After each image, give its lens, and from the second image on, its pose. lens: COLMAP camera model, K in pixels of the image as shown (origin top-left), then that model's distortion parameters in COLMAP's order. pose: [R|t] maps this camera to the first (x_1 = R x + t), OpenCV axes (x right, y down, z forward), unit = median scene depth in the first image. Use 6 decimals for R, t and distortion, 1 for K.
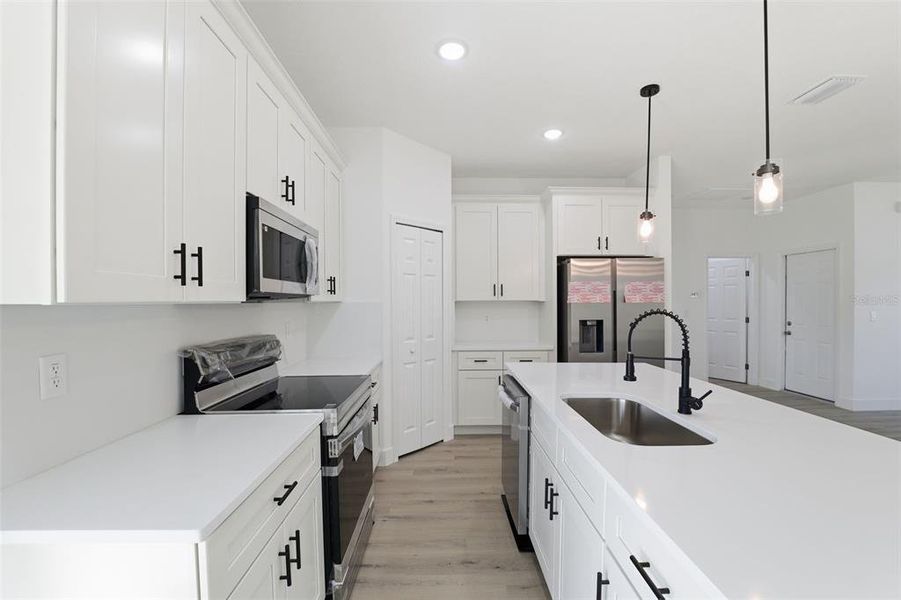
lens RADIAL K [[365.7, 0, 451.8], [0, 365.7, 301.8], [0, 0, 1]] dist [-0.024349, 0.000086]
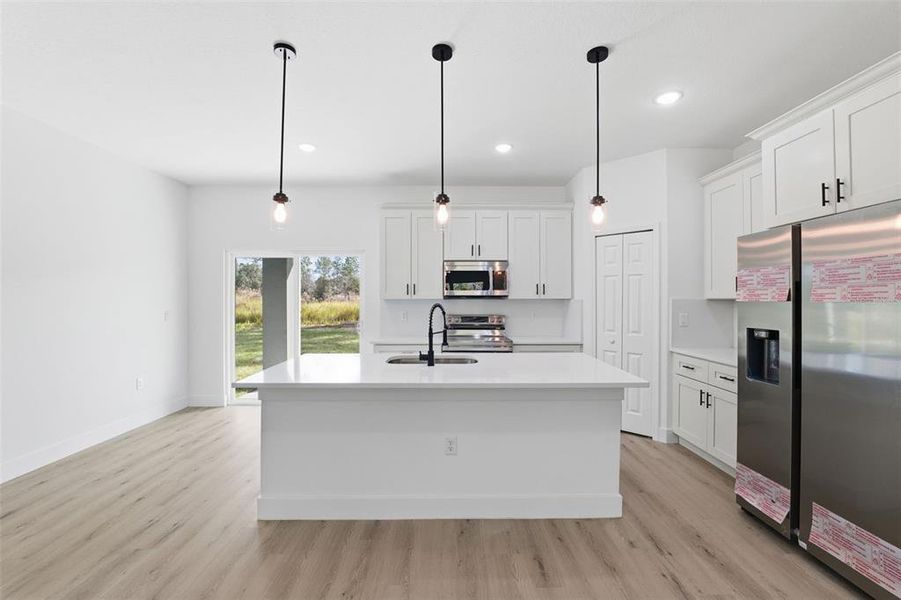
lens RADIAL K [[368.8, 0, 453.4], [0, 368.8, 299.7], [0, 0, 1]] dist [-0.024066, 0.000841]
pose [[-0.005330, 0.004338, -0.999976, 1.013812], [-0.000947, 0.999990, 0.004343, -0.003284], [0.999985, 0.000970, -0.005326, 0.469360]]
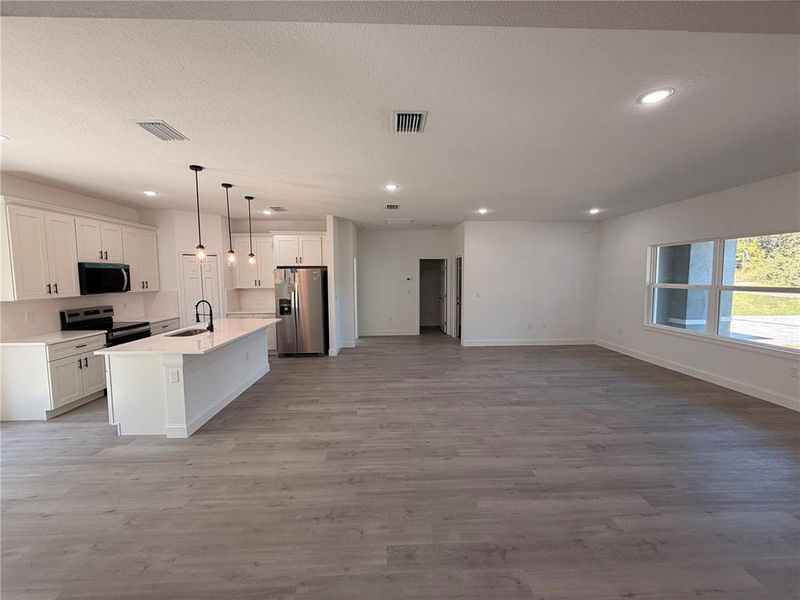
lens RADIAL K [[315.6, 0, 394.7], [0, 315.6, 298.0], [0, 0, 1]] dist [-0.001976, -0.000127]
pose [[0.999779, 0.000916, 0.020999, 0.951480], [-0.002438, 0.997359, 0.072595, -0.086519], [-0.020877, -0.072630, 0.997140, -0.805455]]
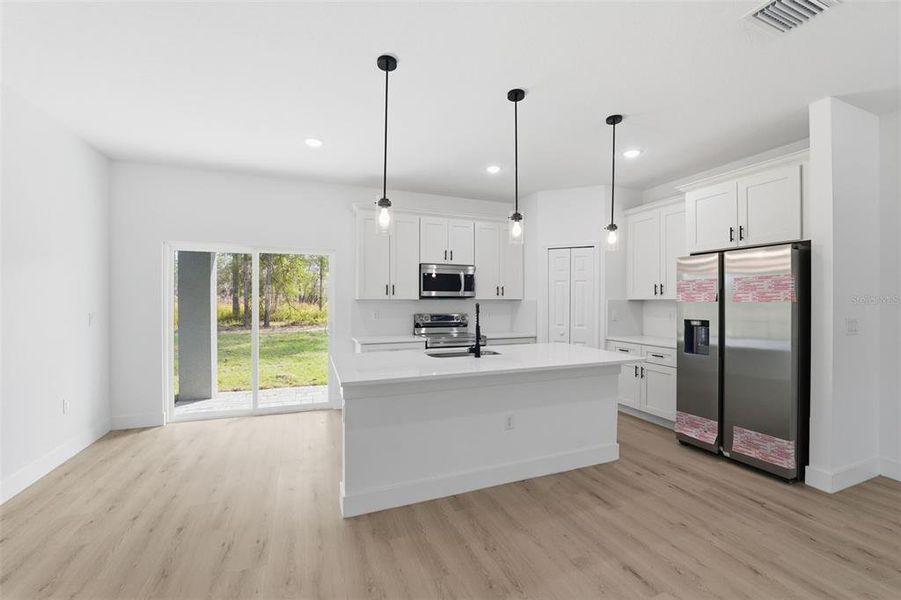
lens RADIAL K [[365.7, 0, 451.8], [0, 365.7, 301.8], [0, 0, 1]] dist [-0.024349, 0.000086]
pose [[0.354999, 0.009135, -0.934822, 1.043430], [-0.004363, 0.999958, 0.008115, -0.002443], [0.934856, 0.001198, 0.355024, 0.062545]]
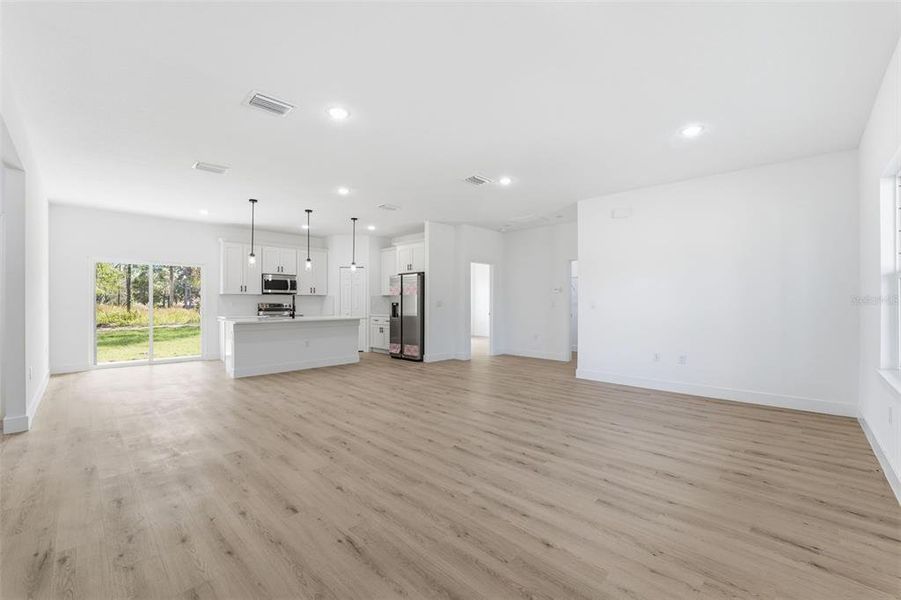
lens RADIAL K [[365.7, 0, 451.8], [0, 365.7, 301.8], [0, 0, 1]] dist [-0.024349, 0.000086]
pose [[0.707624, 0.003804, -0.706579, 2.233677], [-0.005197, 0.999986, 0.000179, 0.040934], [0.706570, 0.003546, 0.707634, -0.353152]]
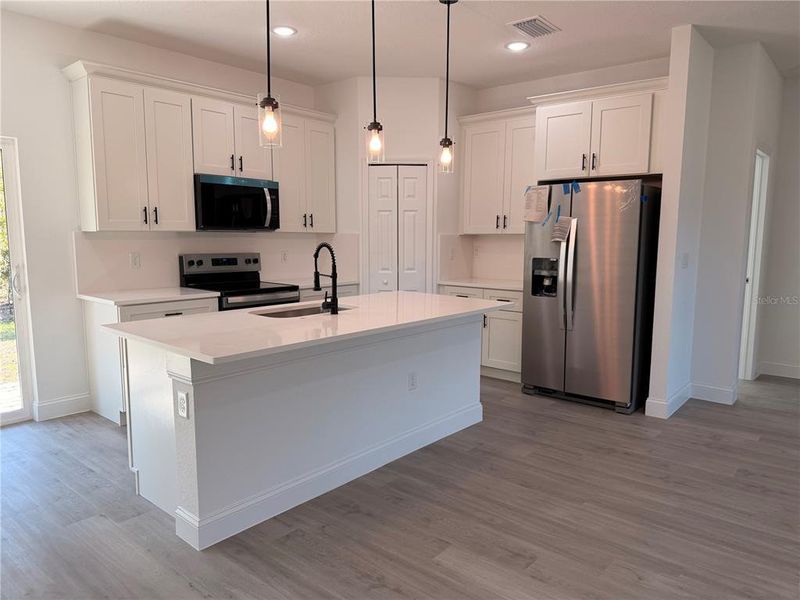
lens RADIAL K [[553.8, 0, 406.1], [0, 553.8, 304.6], [0, 0, 1]] dist [0.070393, -0.099082]
pose [[0.752538, 0.099057, -0.651057, 0.989424], [-0.012867, 0.990646, 0.135852, -0.015143], [0.658423, -0.093857, 0.746773, -0.216034]]
